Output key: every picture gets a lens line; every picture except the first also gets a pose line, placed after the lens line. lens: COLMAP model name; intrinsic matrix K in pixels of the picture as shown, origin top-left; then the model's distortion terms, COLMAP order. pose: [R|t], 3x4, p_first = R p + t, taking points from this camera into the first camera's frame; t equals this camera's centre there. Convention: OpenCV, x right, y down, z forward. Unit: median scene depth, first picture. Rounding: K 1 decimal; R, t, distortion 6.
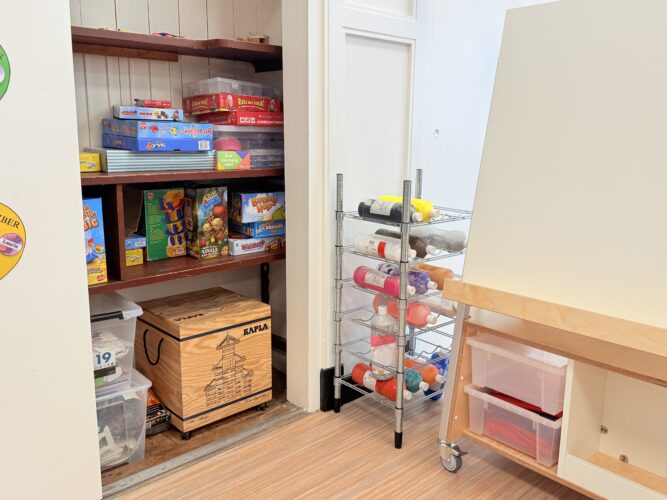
lens RADIAL K [[576.7, 0, 338.1], [0, 576.7, 252.2], [0, 0, 1]] dist [0.104085, -0.191660]
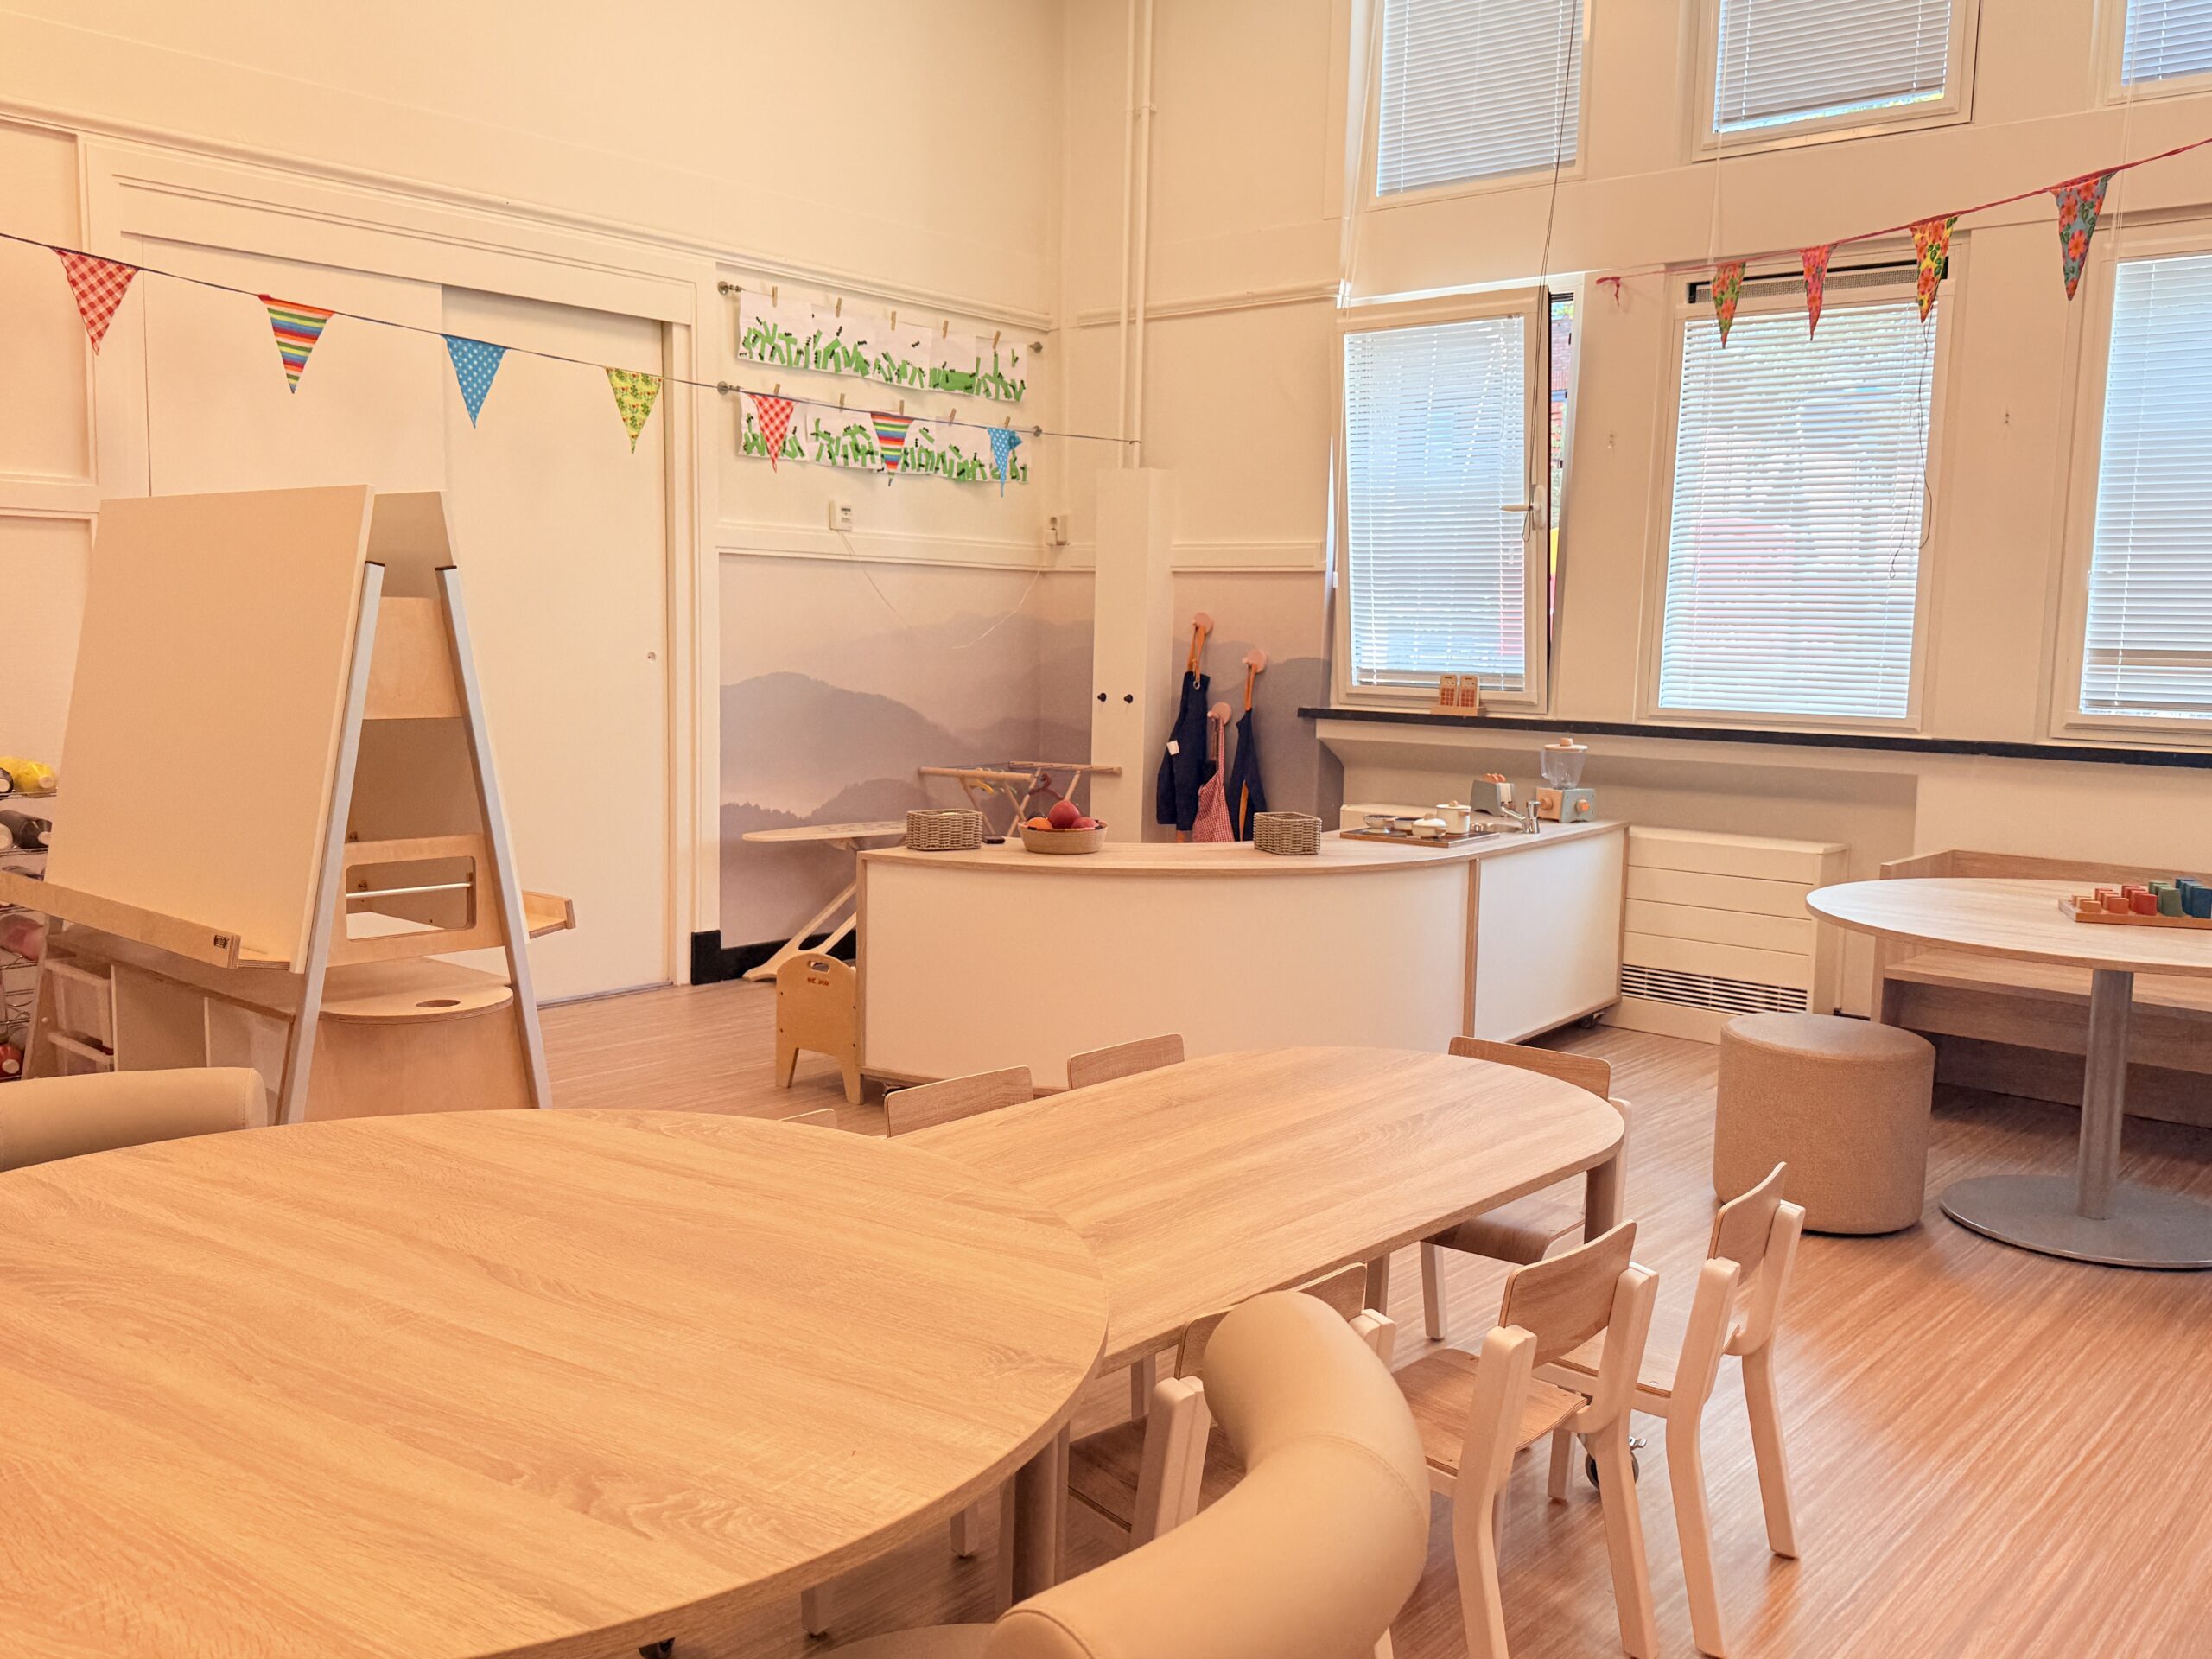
lens RADIAL K [[1912.7, 0, 1107.3], [0, 1912.7, 833.7], [0, 0, 1]] dist [0.104085, -0.191660]
pose [[0.991829, 0.005479, 0.127455, 1.048537], [0.006368, 0.995705, -0.092360, 0.195473], [-0.127413, 0.092417, 0.987535, -1.280944]]
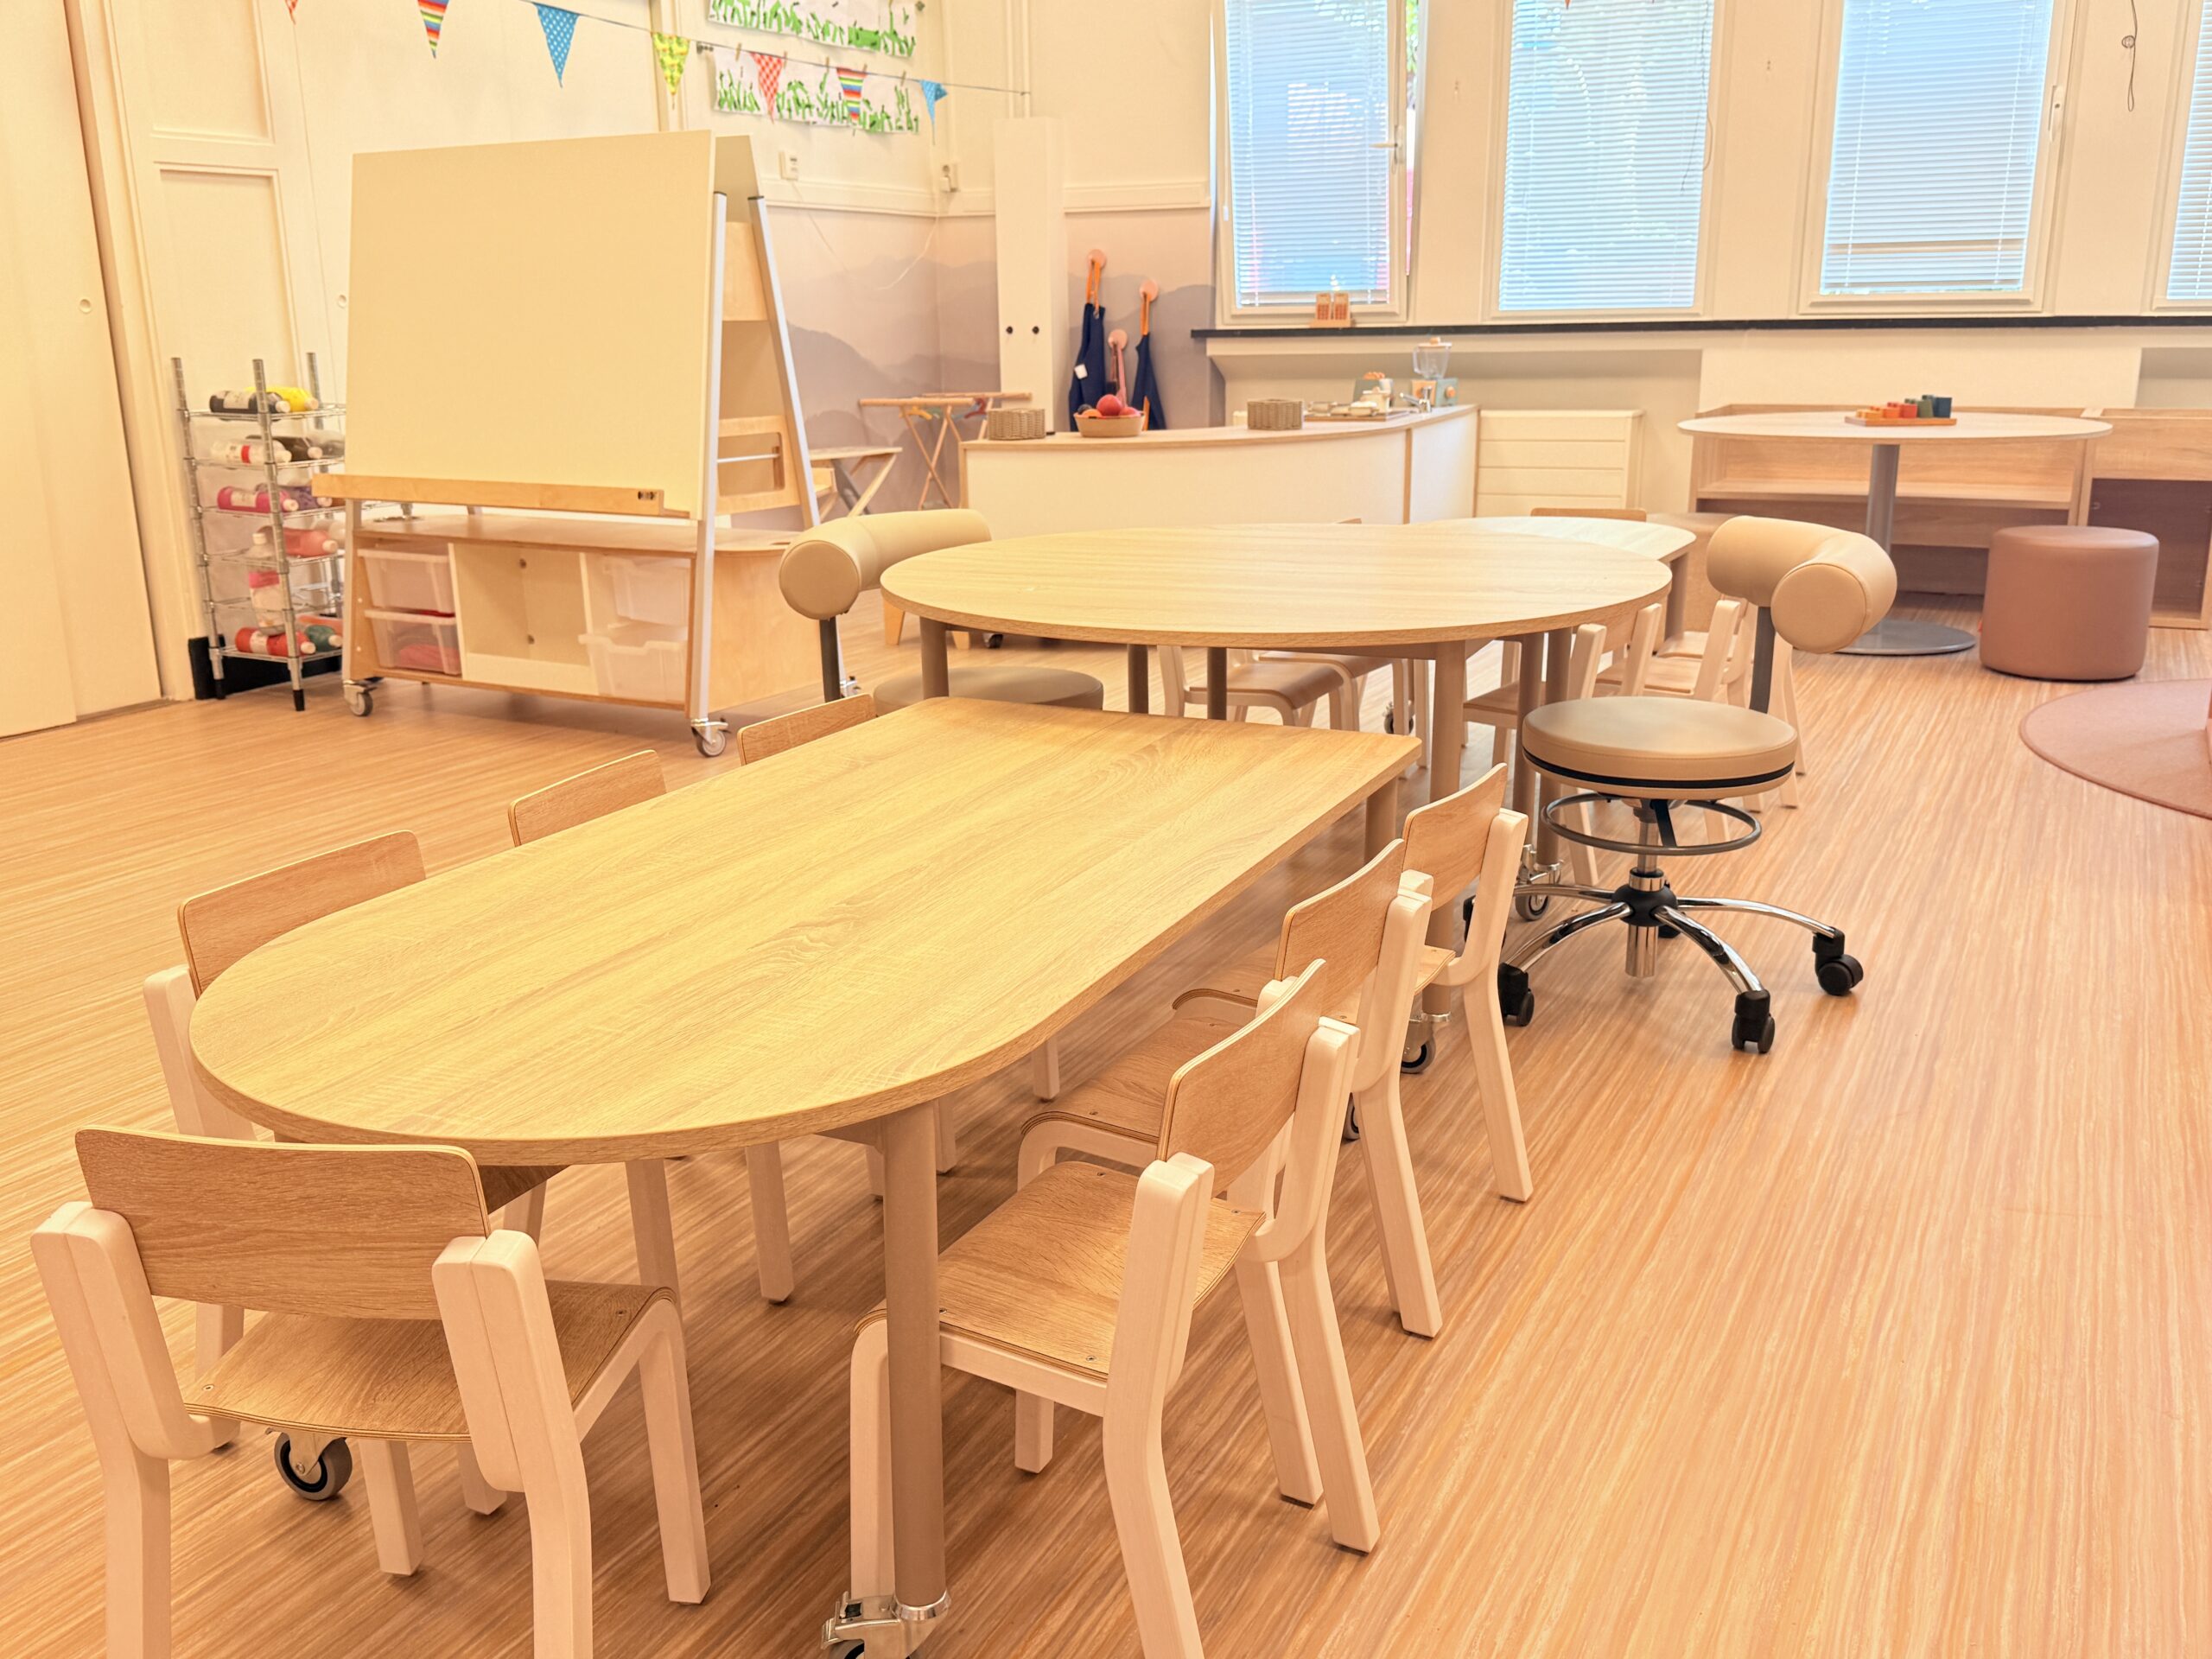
lens RADIAL K [[1912.7, 0, 1113.0], [0, 1912.7, 852.3], [0, 0, 1]] dist [0.104085, -0.191660]
pose [[0.939083, -0.109023, 0.325942, 0.253740], [0.085950, 0.992717, 0.084417, 0.390087], [-0.332771, -0.051259, 0.941613, -1.790755]]
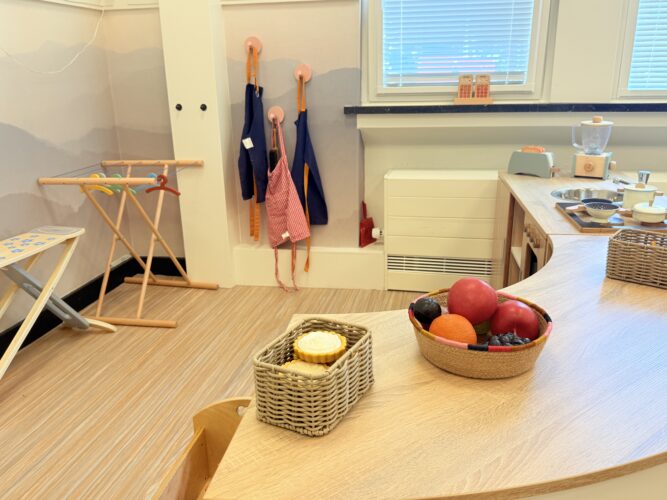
lens RADIAL K [[576.7, 0, 338.3], [0, 576.7, 251.5], [0, 0, 1]] dist [0.104085, -0.191660]
pose [[0.817487, -0.191525, 0.543170, 0.967522], [0.139711, 0.980865, 0.135590, -0.169396], [-0.558745, -0.034956, 0.828602, 0.738631]]
